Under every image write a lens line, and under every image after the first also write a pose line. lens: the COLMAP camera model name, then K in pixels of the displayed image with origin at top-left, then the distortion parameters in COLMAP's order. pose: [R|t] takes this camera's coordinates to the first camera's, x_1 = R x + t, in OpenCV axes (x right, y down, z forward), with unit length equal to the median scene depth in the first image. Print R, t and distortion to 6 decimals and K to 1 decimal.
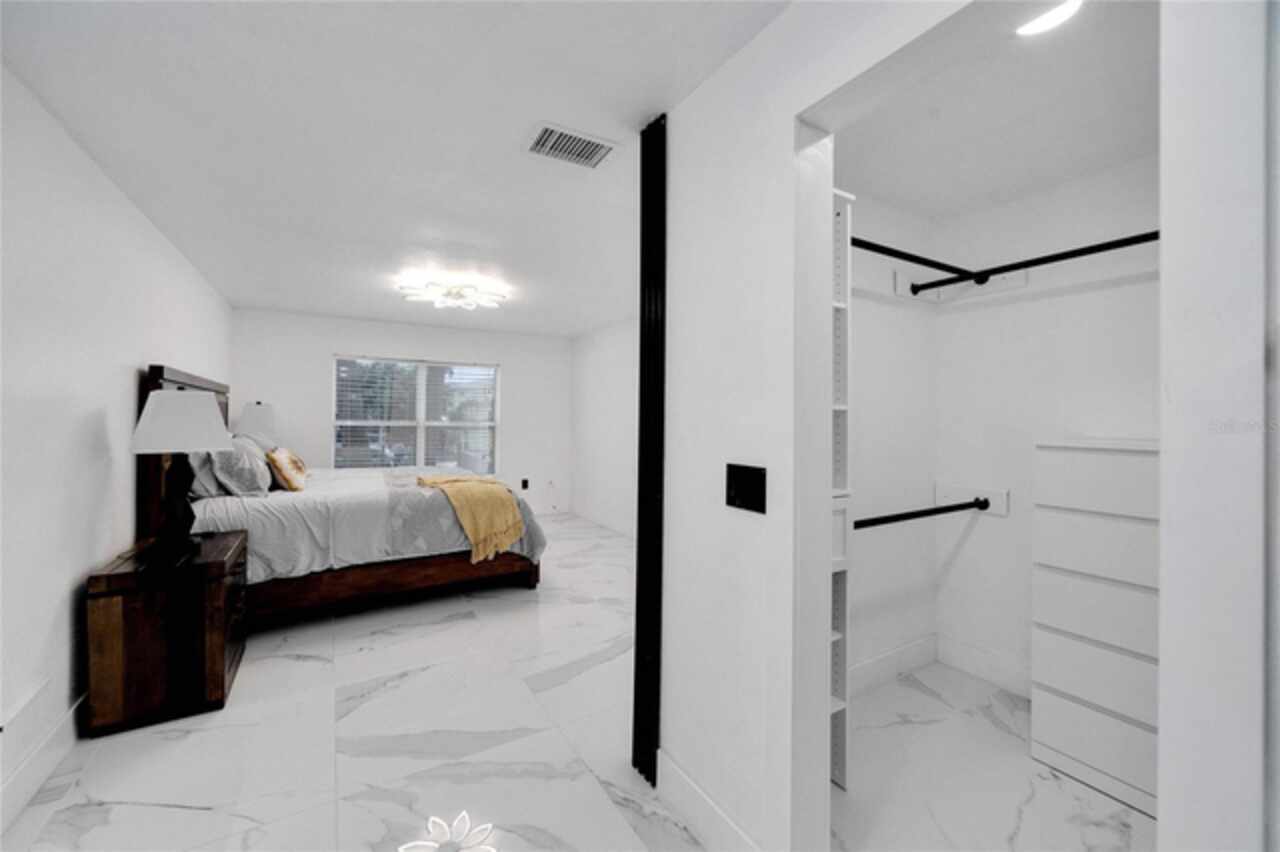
lens RADIAL K [[495.8, 0, 637.1], [0, 495.8, 425.7], [0, 0, 1]] dist [-0.000937, -0.000058]
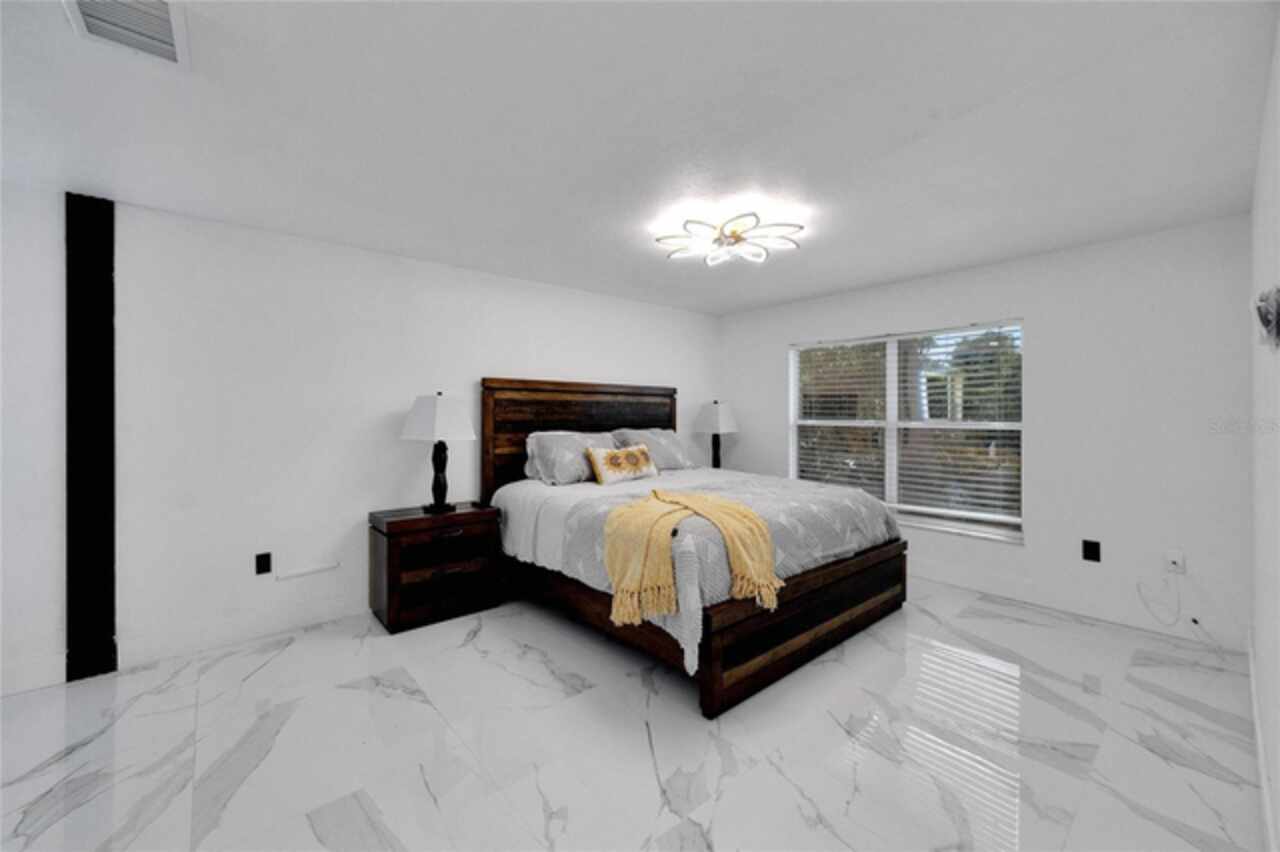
lens RADIAL K [[495.8, 0, 637.1], [0, 495.8, 425.7], [0, 0, 1]] dist [-0.000937, -0.000058]
pose [[0.144443, 0.012062, -0.989440, 0.353748], [-0.014616, 0.999843, 0.010055, -0.006289], [0.989405, 0.013010, 0.144597, 0.903814]]
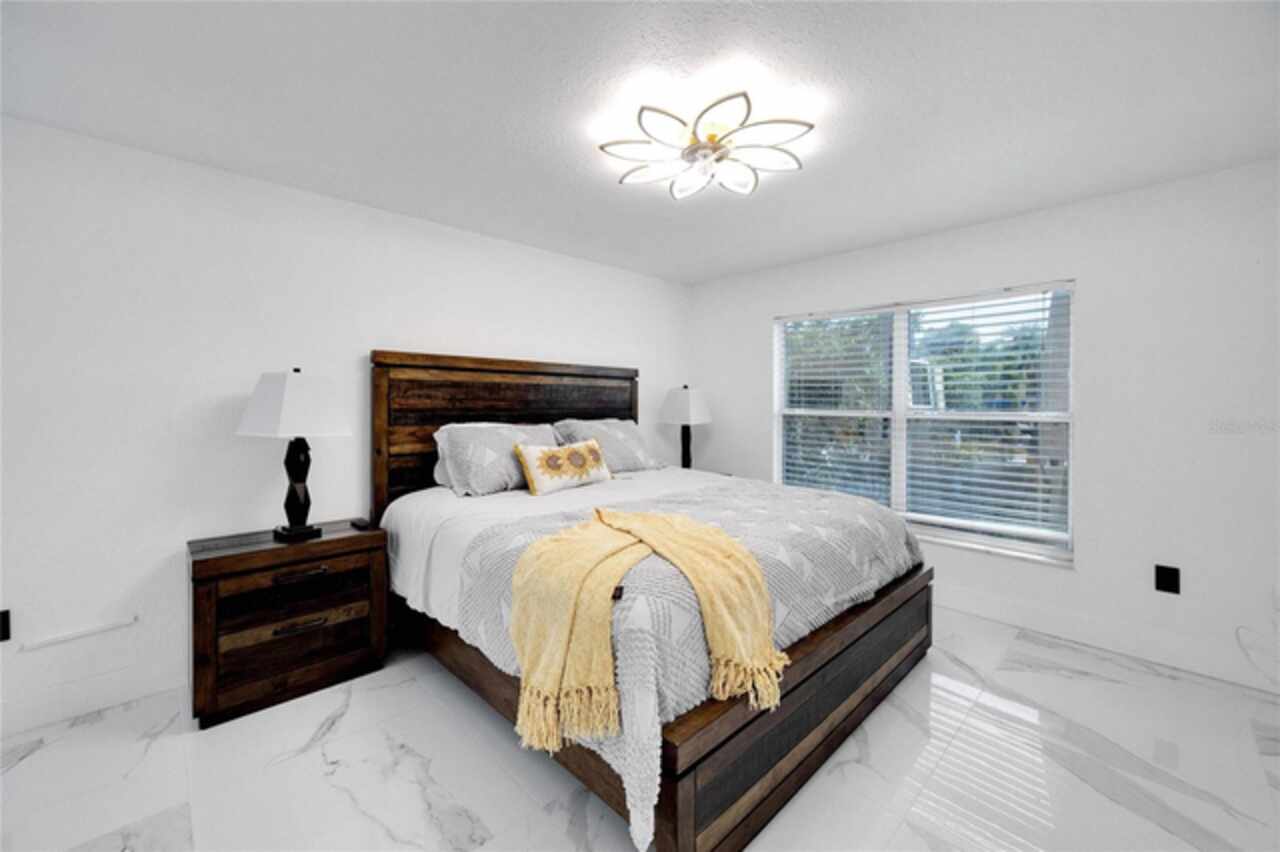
lens RADIAL K [[494.4, 0, 639.3], [0, 494.4, 415.2], [0, 0, 1]] dist [-0.000052, 0.000075]
pose [[0.207133, 0.015672, -0.978187, 0.110891], [-0.017263, 0.999775, 0.012363, -0.008185], [0.978161, 0.014326, 0.207356, 0.979983]]
